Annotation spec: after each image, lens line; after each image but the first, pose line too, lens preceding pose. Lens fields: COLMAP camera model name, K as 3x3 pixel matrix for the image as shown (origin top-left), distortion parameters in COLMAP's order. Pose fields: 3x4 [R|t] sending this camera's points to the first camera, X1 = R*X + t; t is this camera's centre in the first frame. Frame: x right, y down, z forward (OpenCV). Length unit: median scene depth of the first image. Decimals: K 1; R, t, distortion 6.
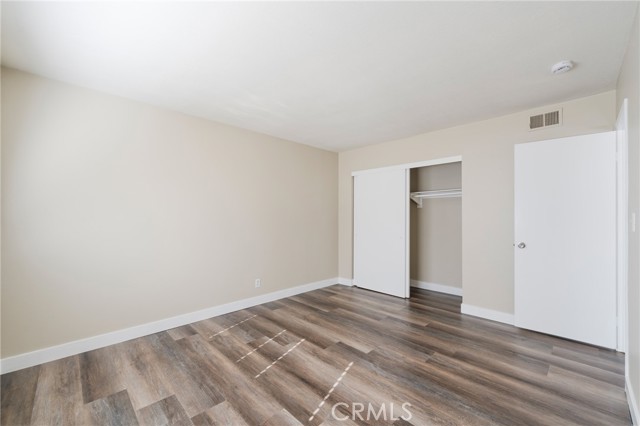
lens RADIAL K [[260.6, 0, 322.5], [0, 260.6, 213.8], [0, 0, 1]] dist [0.001372, 0.000238]
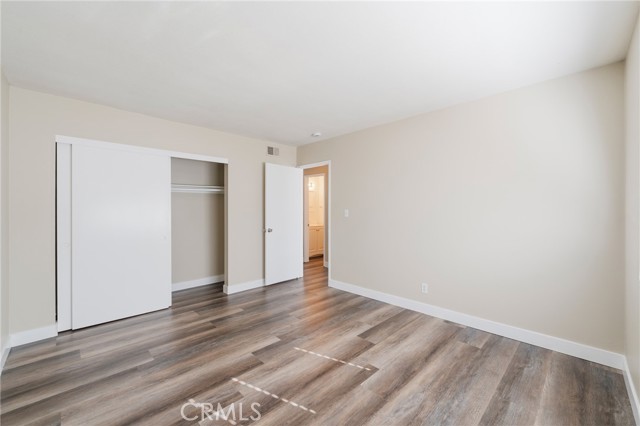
lens RADIAL K [[260.6, 0, 321.2], [0, 260.6, 211.7], [0, 0, 1]] dist [0.001372, 0.000238]
pose [[0.004972, -0.005664, 0.999972, -0.804715], [-0.005415, 0.999969, 0.005691, 0.002191], [-0.999973, -0.005443, 0.004941, 0.746471]]
